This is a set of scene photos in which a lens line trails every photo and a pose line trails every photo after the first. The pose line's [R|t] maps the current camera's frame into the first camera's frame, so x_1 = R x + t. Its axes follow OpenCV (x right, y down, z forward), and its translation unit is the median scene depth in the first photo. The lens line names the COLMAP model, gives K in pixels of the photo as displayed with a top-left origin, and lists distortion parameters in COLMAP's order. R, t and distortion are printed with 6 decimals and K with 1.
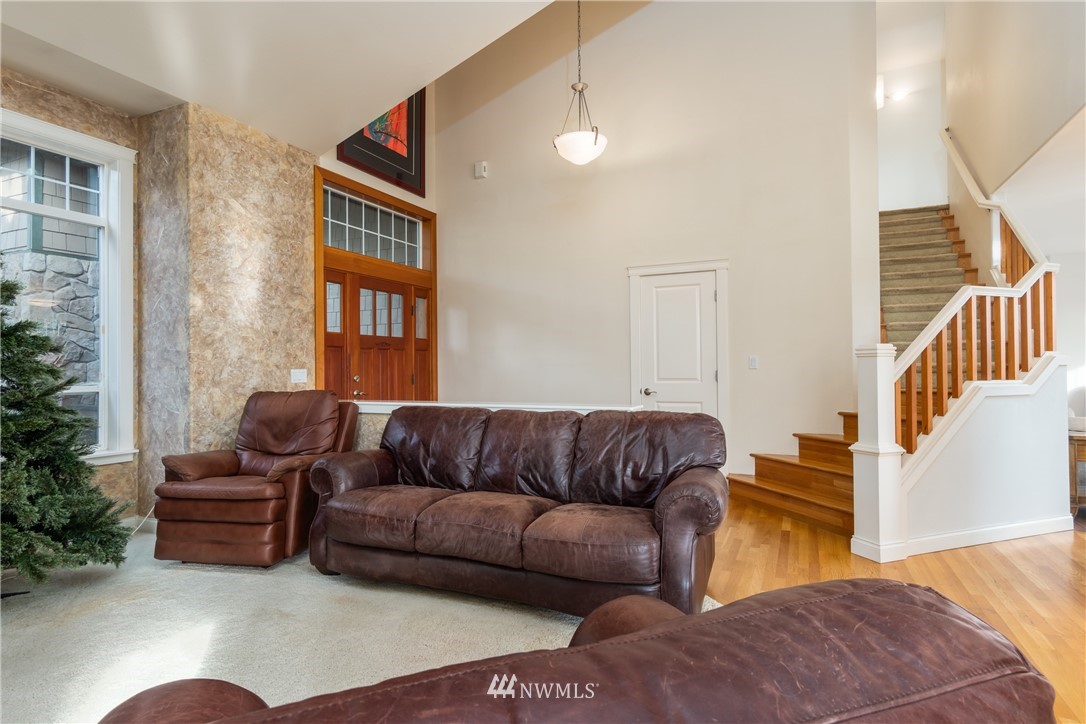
lens RADIAL K [[584.7, 0, 540.6], [0, 584.7, 366.2], [0, 0, 1]] dist [-0.000973, 0.000282]
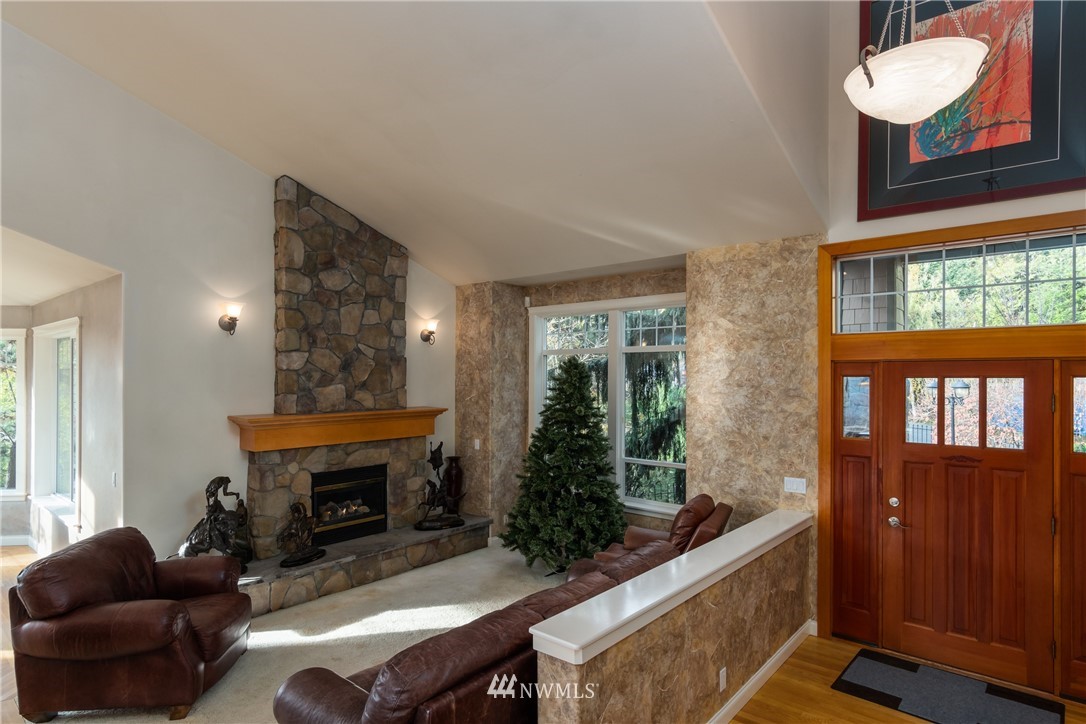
lens RADIAL K [[584.7, 0, 540.6], [0, 584.7, 366.2], [0, 0, 1]] dist [-0.000973, 0.000282]
pose [[-0.271217, -0.003905, -0.962510, 0.602588], [0.011280, 0.999910, -0.007235, -0.174525], [0.962452, -0.012819, -0.271148, 0.894369]]
